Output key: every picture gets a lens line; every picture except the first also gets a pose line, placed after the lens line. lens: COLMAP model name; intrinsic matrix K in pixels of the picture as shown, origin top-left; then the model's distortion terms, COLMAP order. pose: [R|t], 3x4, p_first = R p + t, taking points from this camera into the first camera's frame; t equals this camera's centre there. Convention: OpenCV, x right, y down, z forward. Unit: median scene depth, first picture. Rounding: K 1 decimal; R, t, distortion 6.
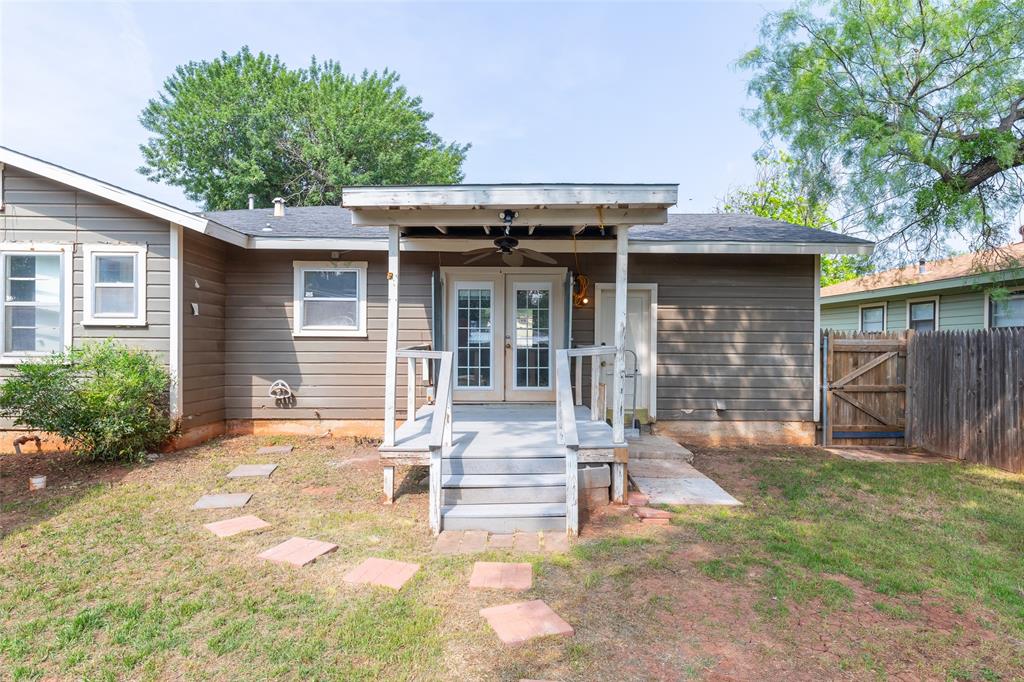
lens RADIAL K [[571.1, 0, 498.4], [0, 571.1, 337.7], [0, 0, 1]] dist [0.005479, 0.000903]
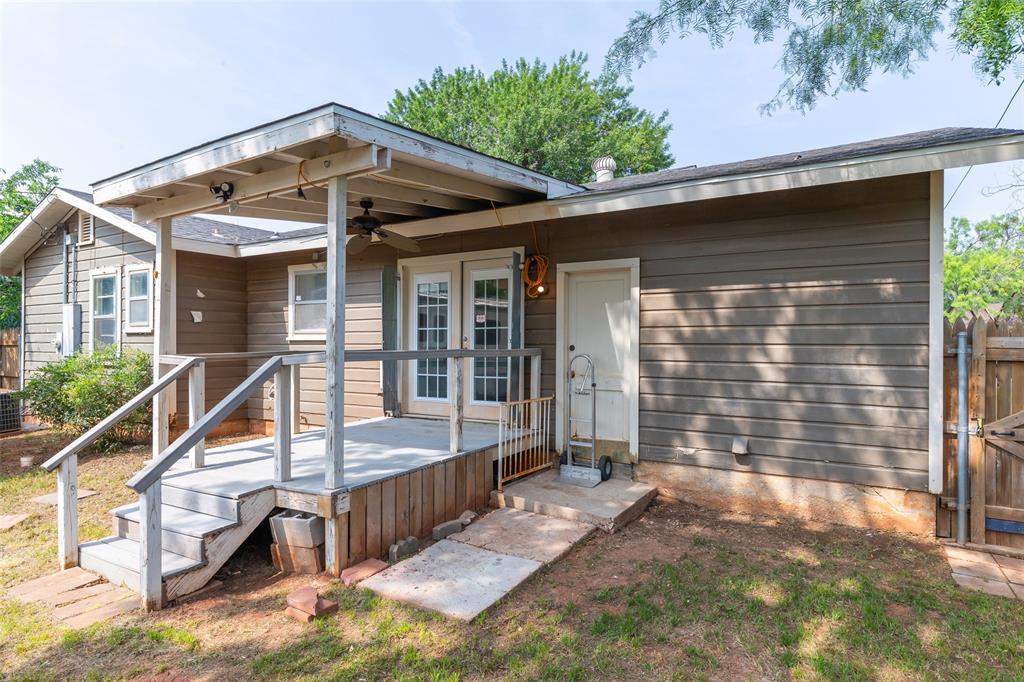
lens RADIAL K [[571.1, 0, 498.4], [0, 571.1, 337.7], [0, 0, 1]] dist [0.005479, 0.000903]
pose [[0.847603, -0.010432, -0.530528, 0.493295], [0.012200, 0.999926, -0.000171, -0.002191], [0.530490, -0.006328, 0.847667, 0.339123]]
